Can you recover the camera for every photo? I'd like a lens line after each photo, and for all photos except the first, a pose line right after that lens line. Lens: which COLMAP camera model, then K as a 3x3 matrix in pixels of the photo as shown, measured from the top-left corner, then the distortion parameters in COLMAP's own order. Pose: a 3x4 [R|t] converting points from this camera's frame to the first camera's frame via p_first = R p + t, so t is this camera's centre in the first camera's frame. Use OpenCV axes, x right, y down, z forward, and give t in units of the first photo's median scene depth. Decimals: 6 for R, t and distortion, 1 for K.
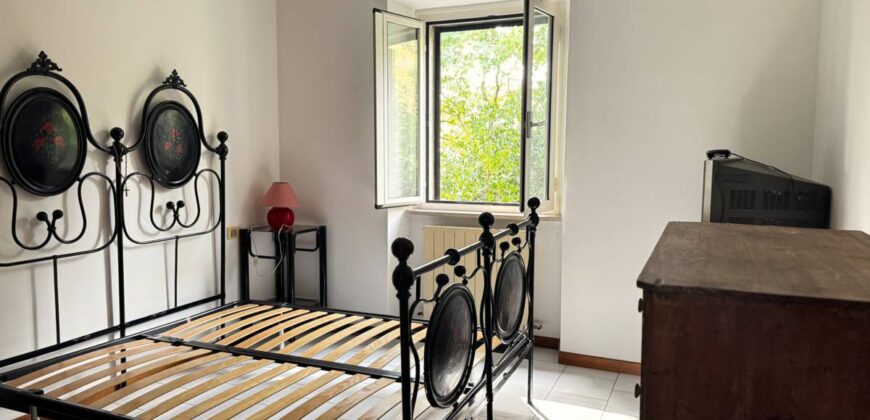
lens RADIAL K [[622.6, 0, 437.6], [0, 622.6, 208.7], [0, 0, 1]] dist [0.059791, -0.062292]
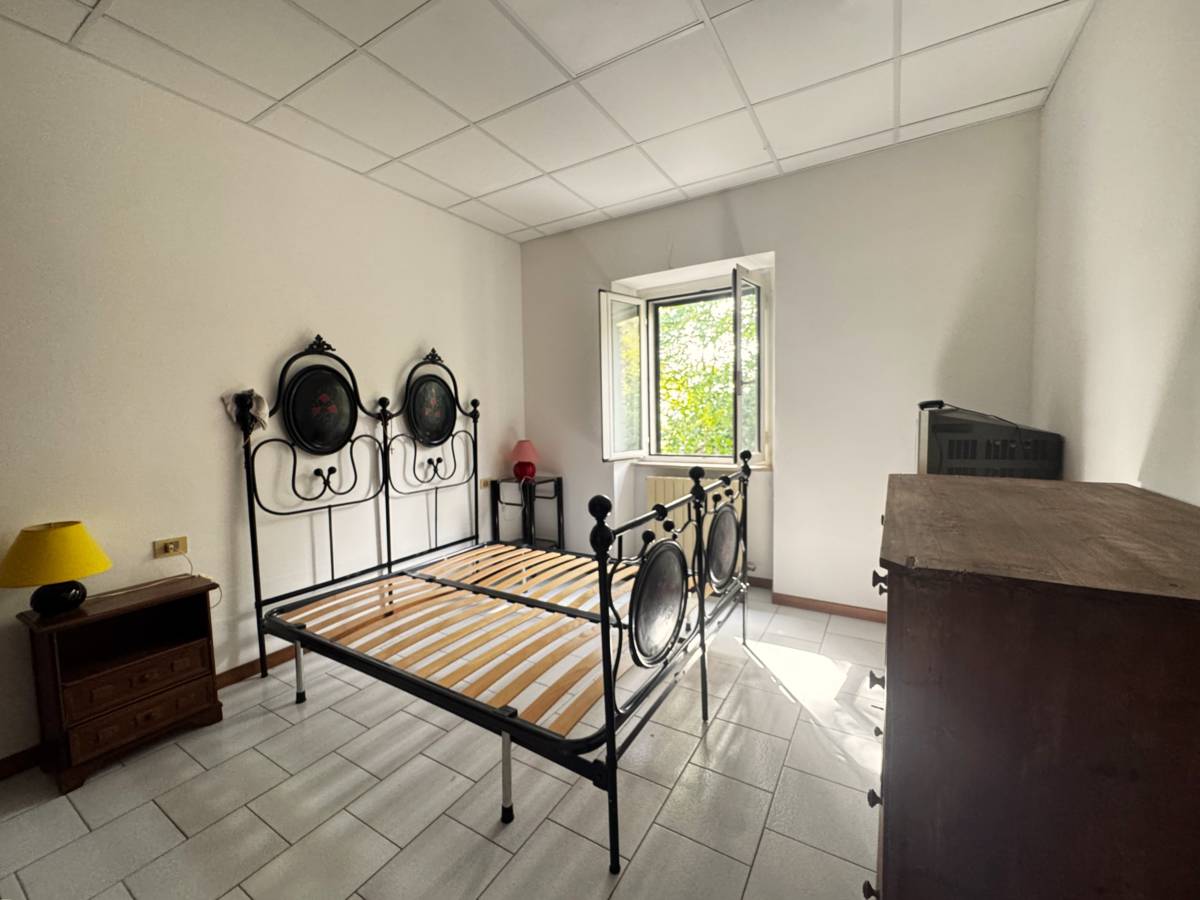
lens RADIAL K [[480.9, 0, 602.9], [0, 480.9, 446.8], [0, 0, 1]] dist [-0.008067, 0.001348]
pose [[0.990093, -0.015587, -0.139549, 0.028605], [0.011739, 0.999529, -0.028352, -0.003766], [0.139925, 0.026433, 0.989809, 0.155242]]
